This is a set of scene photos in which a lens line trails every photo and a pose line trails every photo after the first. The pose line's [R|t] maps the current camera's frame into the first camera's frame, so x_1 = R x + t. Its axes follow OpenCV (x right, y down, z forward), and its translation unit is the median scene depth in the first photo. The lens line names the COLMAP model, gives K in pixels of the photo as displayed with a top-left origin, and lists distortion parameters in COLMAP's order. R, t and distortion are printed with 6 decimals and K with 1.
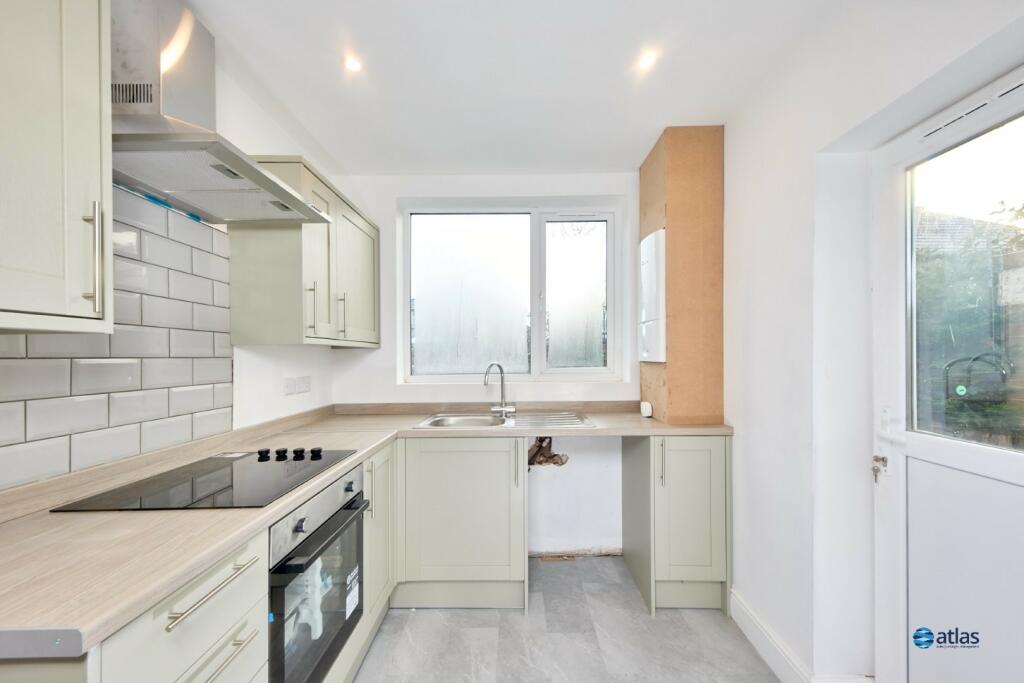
lens RADIAL K [[393.8, 0, 515.1], [0, 393.8, 352.2], [0, 0, 1]] dist [0.001714, -0.000066]
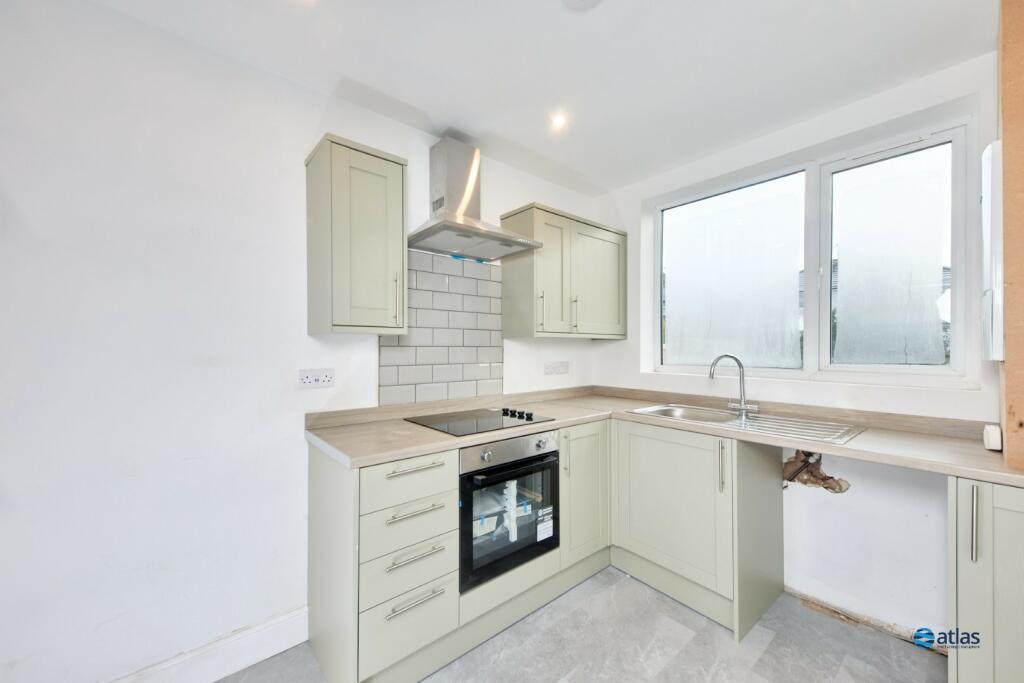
lens RADIAL K [[384.2, 0, 512.0], [0, 384.2, 341.5], [0, 0, 1]] dist [-0.000690, -0.000283]
pose [[0.640938, -0.001028, -0.767592, 0.345330], [0.000168, 0.999999, -0.001198, -0.003046], [0.767593, 0.000639, 0.640937, 0.056914]]
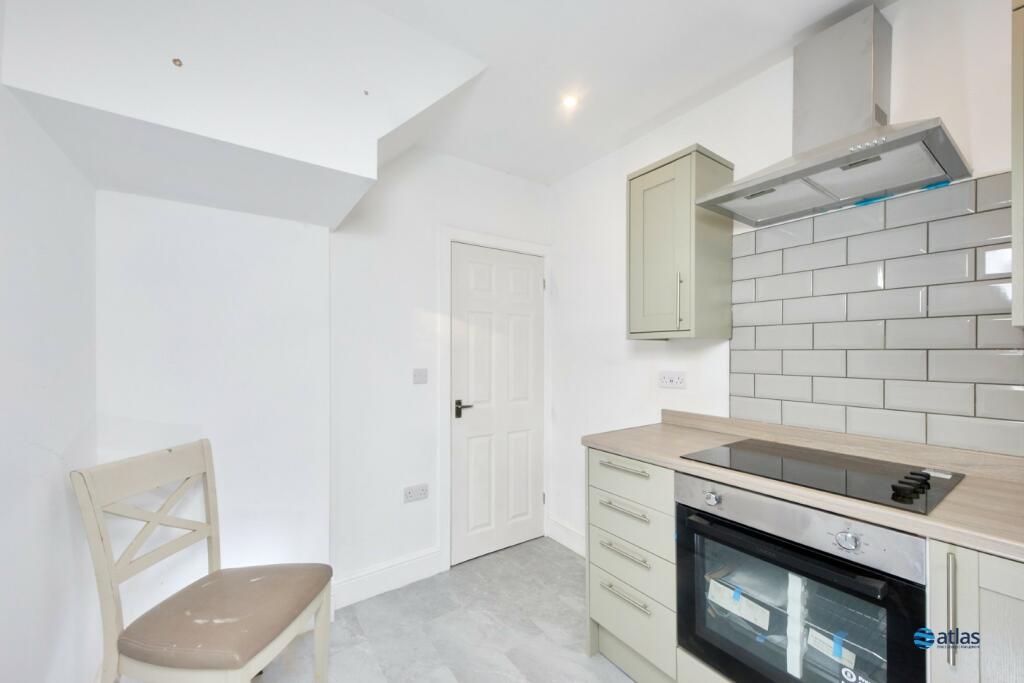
lens RADIAL K [[393.8, 0, 515.1], [0, 393.8, 352.2], [0, 0, 1]] dist [0.001714, -0.000066]
pose [[-0.818868, 0.008212, -0.573923, 0.286253], [0.011896, 0.999926, -0.002664, 0.008932], [0.573859, -0.009009, -0.818905, 0.906853]]
